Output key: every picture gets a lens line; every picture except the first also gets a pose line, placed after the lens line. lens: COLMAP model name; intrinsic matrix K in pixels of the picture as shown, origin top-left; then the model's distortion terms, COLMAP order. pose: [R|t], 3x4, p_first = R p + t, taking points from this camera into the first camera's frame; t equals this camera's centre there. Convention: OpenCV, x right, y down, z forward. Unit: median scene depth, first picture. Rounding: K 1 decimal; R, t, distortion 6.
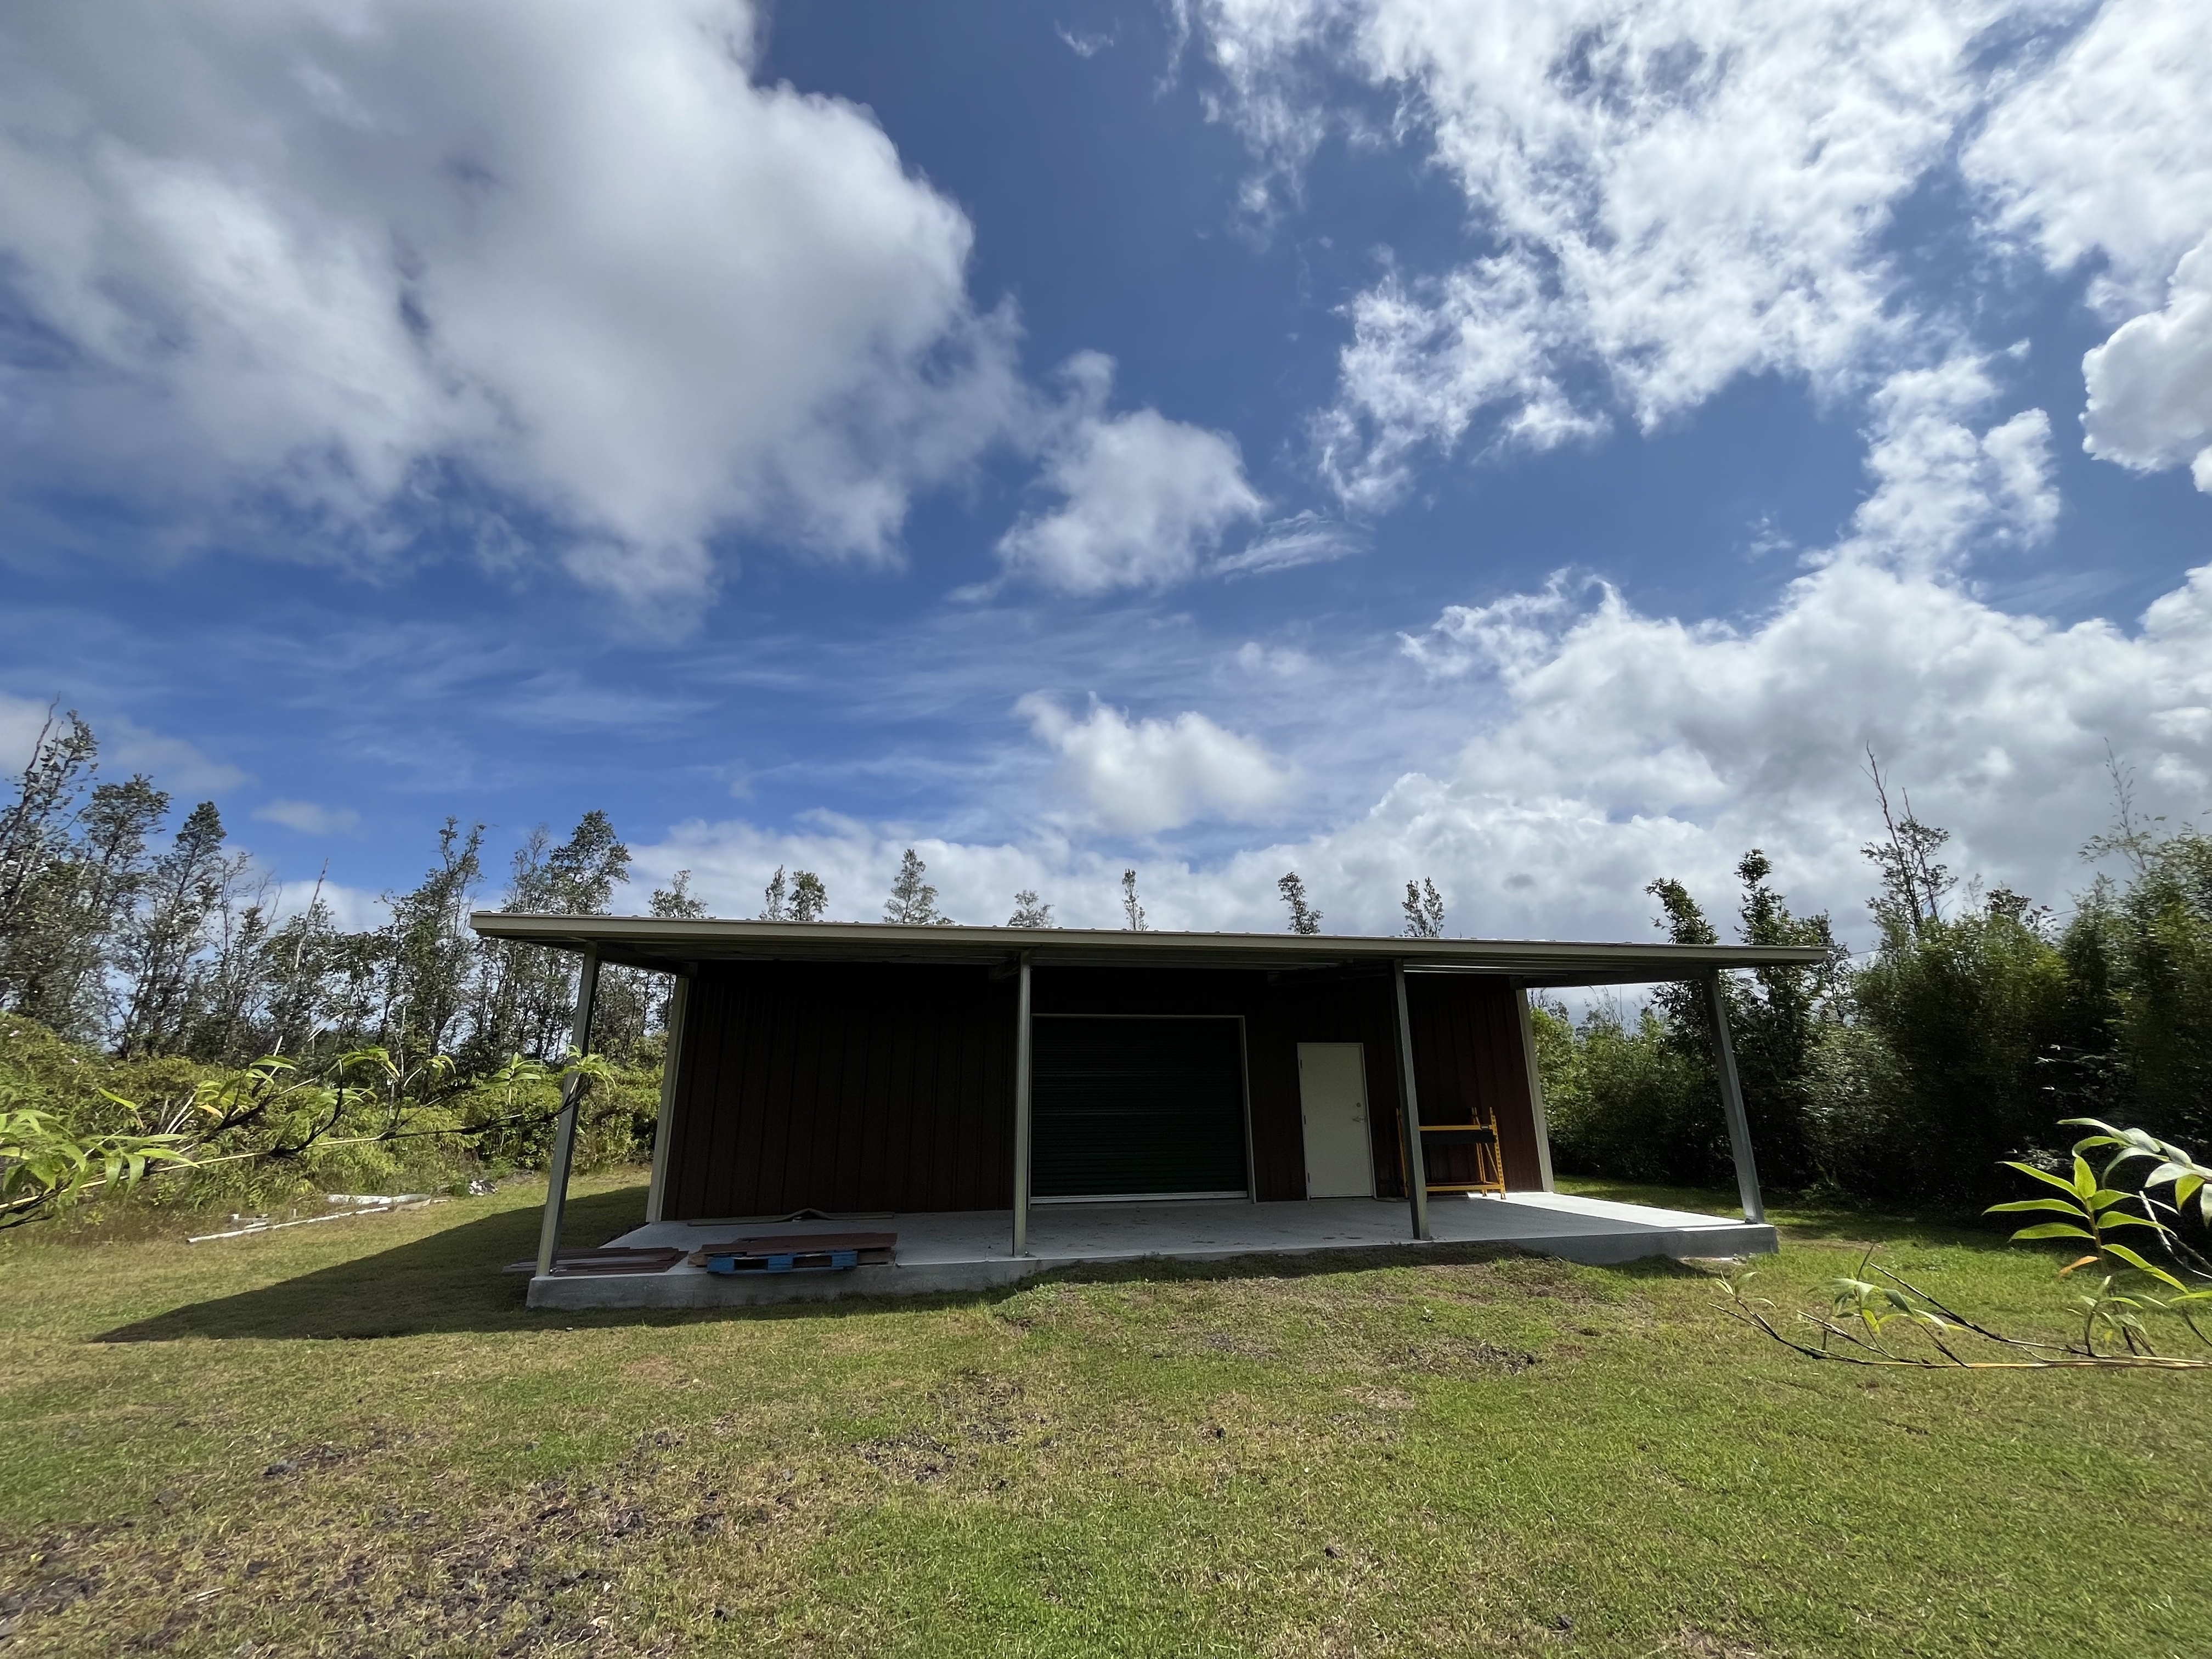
lens RADIAL K [[875.7, 0, 1106.0], [0, 875.7, 829.5], [0, 0, 1]] dist [-0.004363, -0.000166]
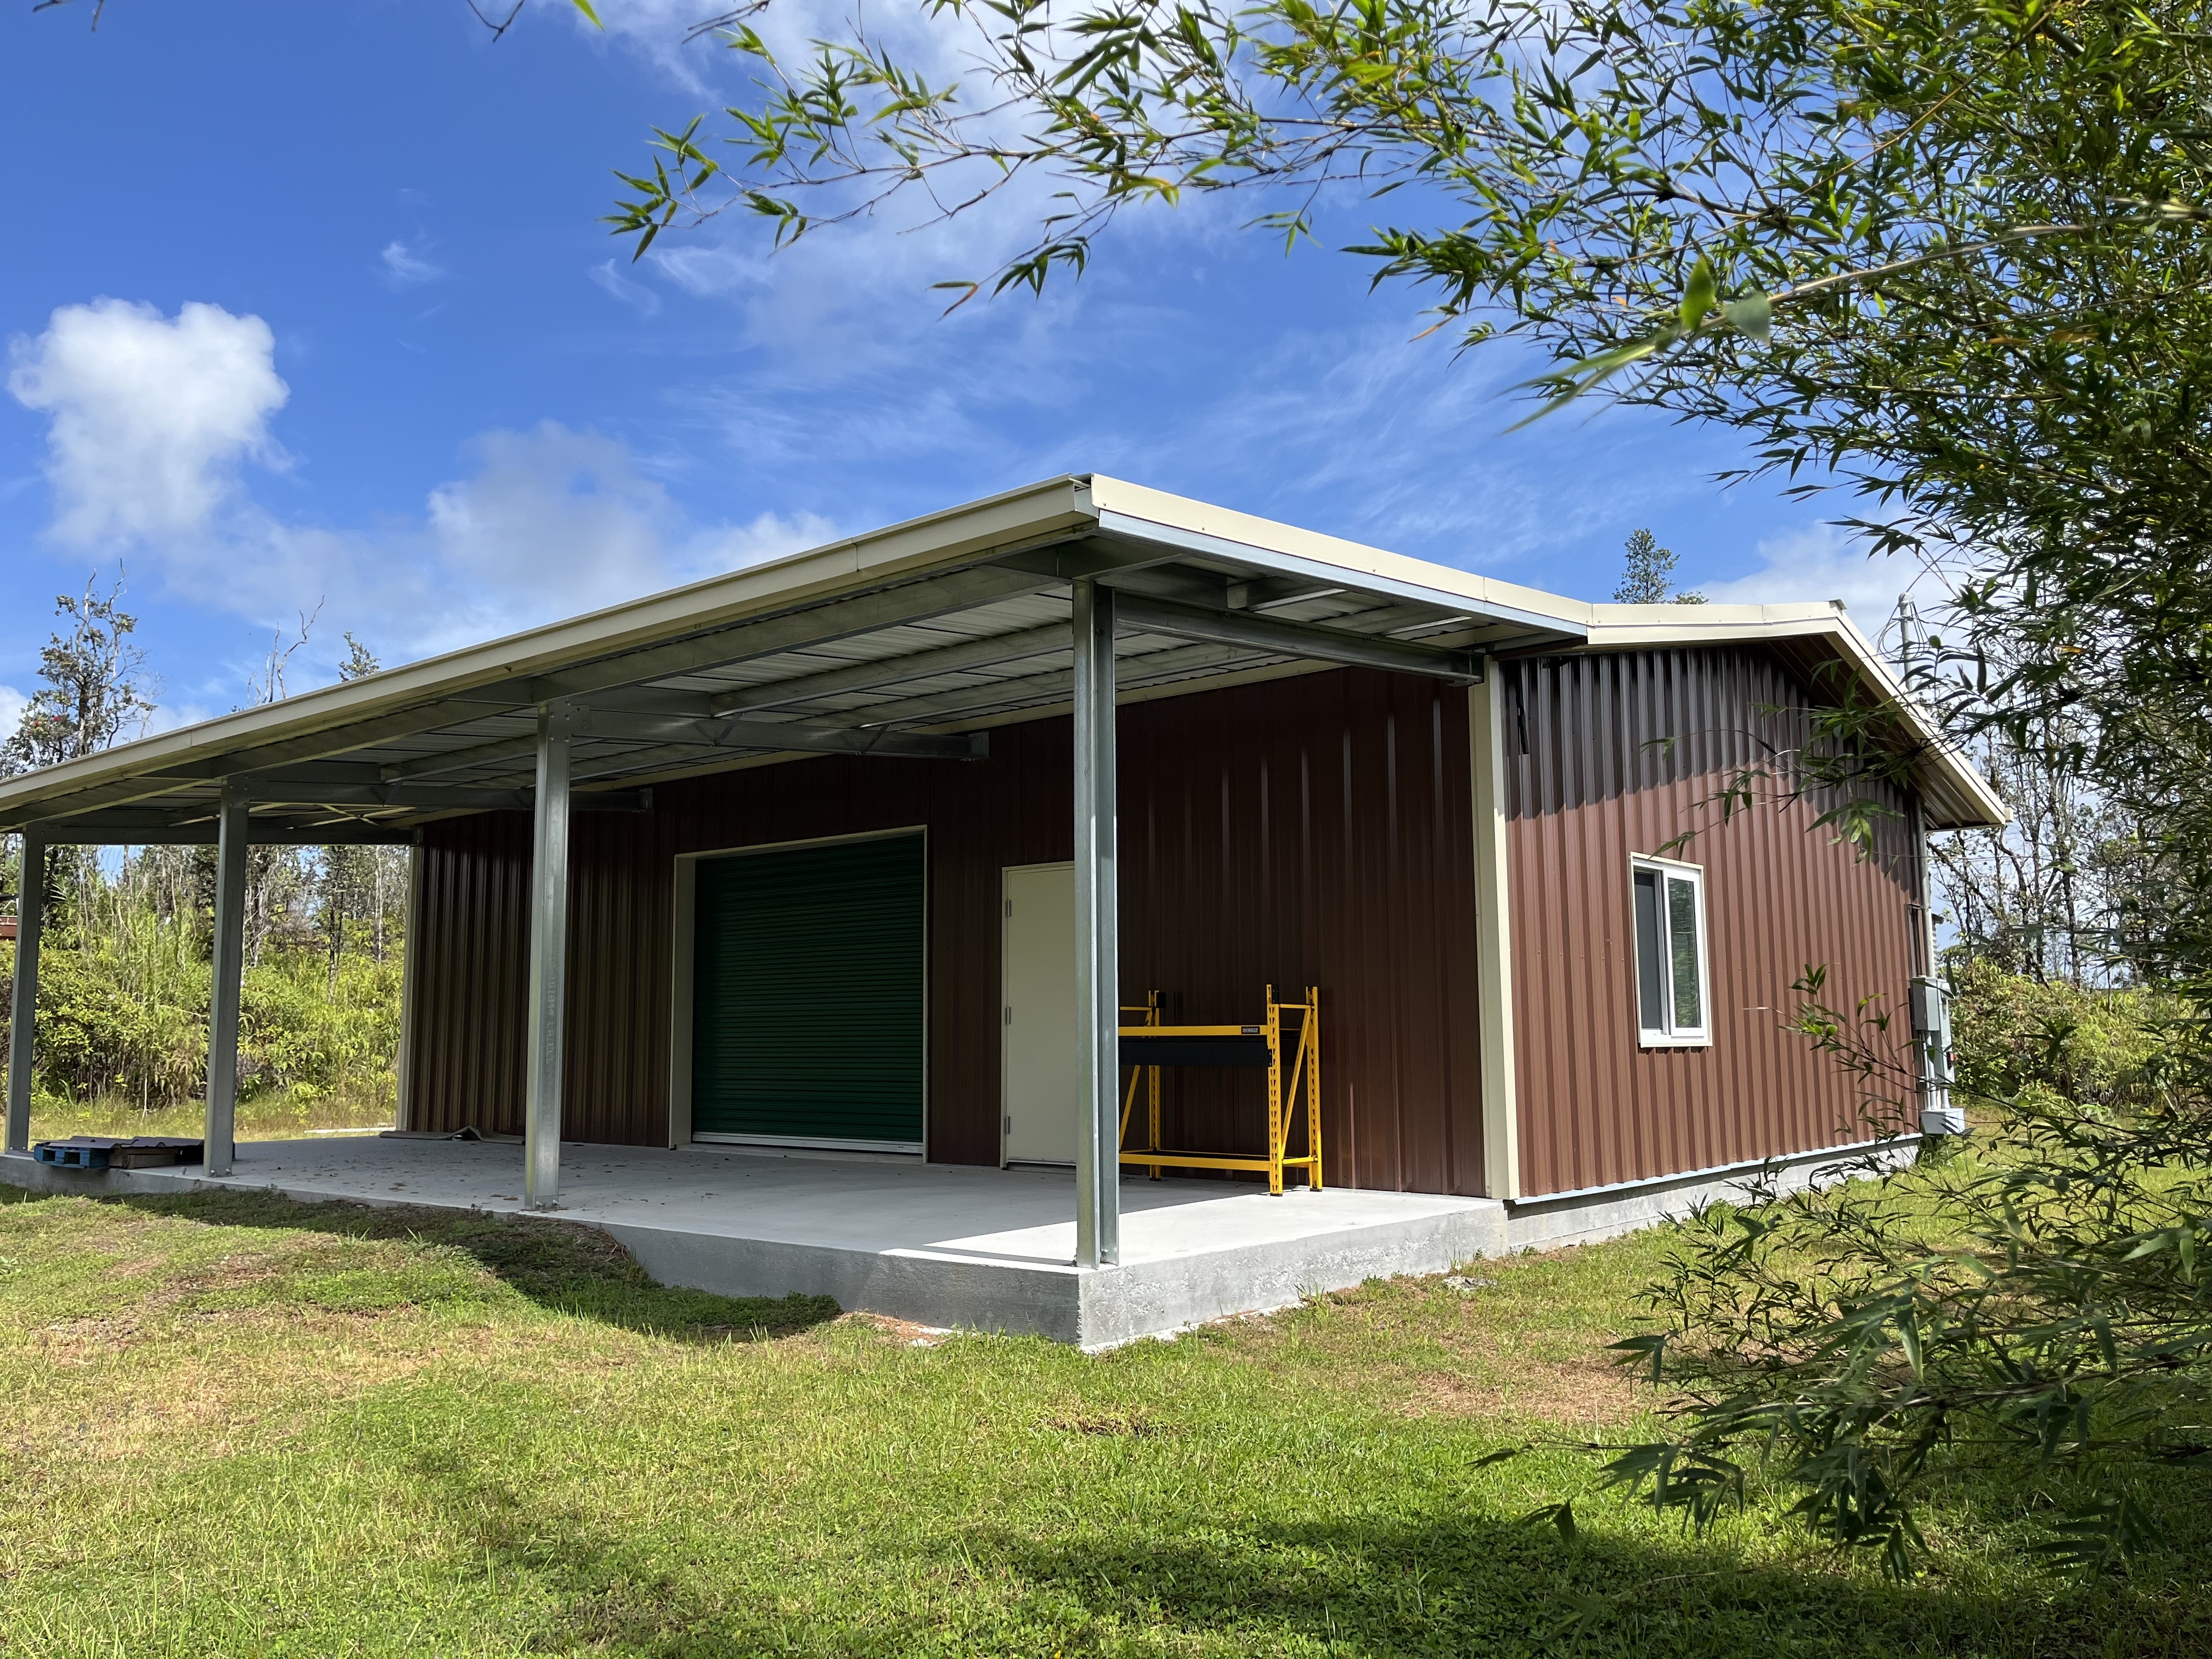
lens RADIAL K [[1693.9, 0, 1106.0], [0, 1693.9, 829.5], [0, 0, 1]] dist [0.066721, 0.002997]
pose [[0.561680, -0.100196, -0.821265, 1.630507], [0.246962, 0.967690, 0.050842, 0.293488], [0.789636, -0.231378, 0.568277, 0.785225]]
